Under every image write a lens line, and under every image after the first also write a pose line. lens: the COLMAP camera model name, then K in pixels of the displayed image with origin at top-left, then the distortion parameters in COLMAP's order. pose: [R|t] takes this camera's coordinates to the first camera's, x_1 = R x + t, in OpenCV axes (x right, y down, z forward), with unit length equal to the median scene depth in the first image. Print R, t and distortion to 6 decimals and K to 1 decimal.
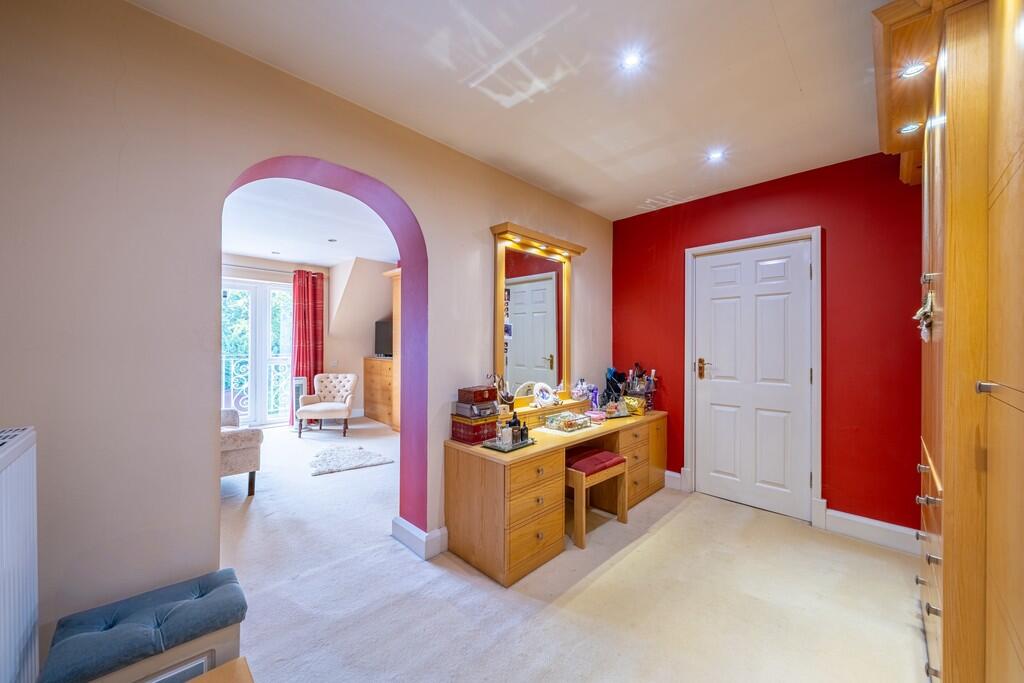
lens RADIAL K [[378.0, 0, 509.5], [0, 378.0, 345.6], [0, 0, 1]] dist [-0.002790, -0.000120]
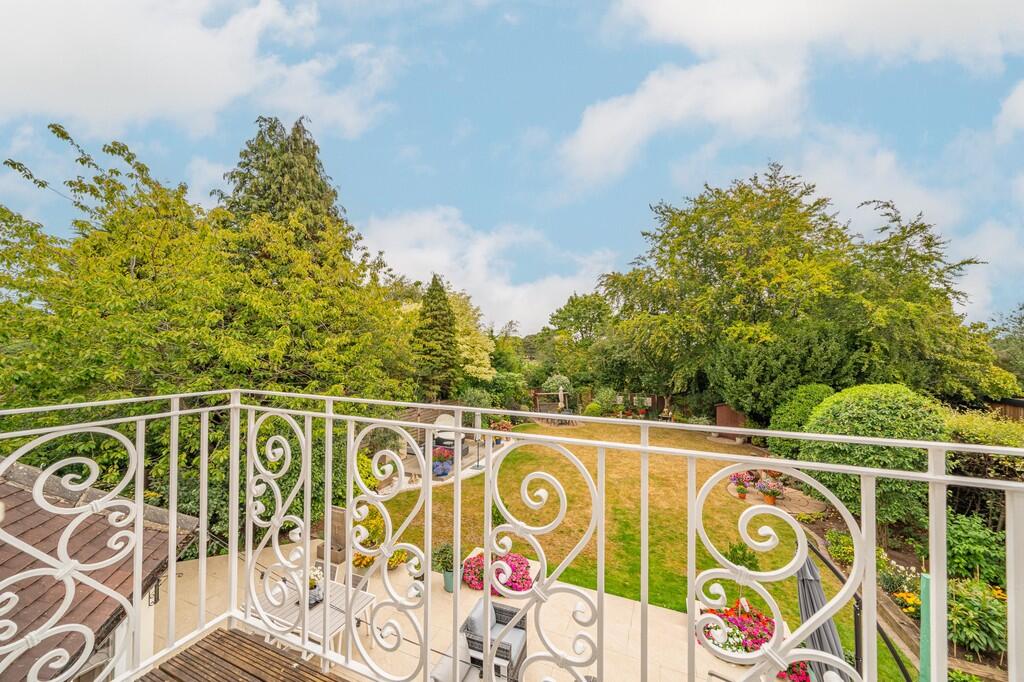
lens RADIAL K [[378.0, 0, 514.6], [0, 378.0, 344.5], [0, 0, 1]] dist [-0.002790, -0.000120]
pose [[0.364862, -0.015988, -0.930924, -0.331126], [-0.002201, 0.999835, -0.018034, -0.004161], [0.931059, 0.008628, 0.364767, 0.700056]]
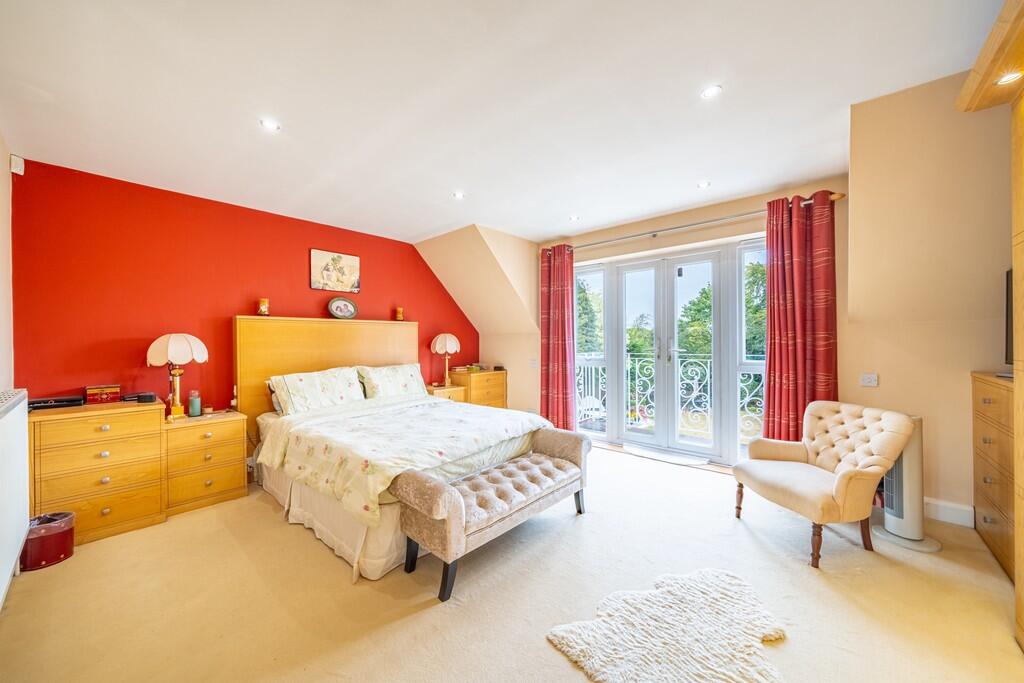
lens RADIAL K [[378.0, 0, 533.8], [0, 378.0, 344.2], [0, 0, 1]] dist [-0.002790, -0.000120]
pose [[0.079830, 0.000398, -0.996808, -0.052869], [0.006140, 0.999981, 0.000891, -0.000573], [0.996790, -0.006191, 0.079826, 0.596251]]
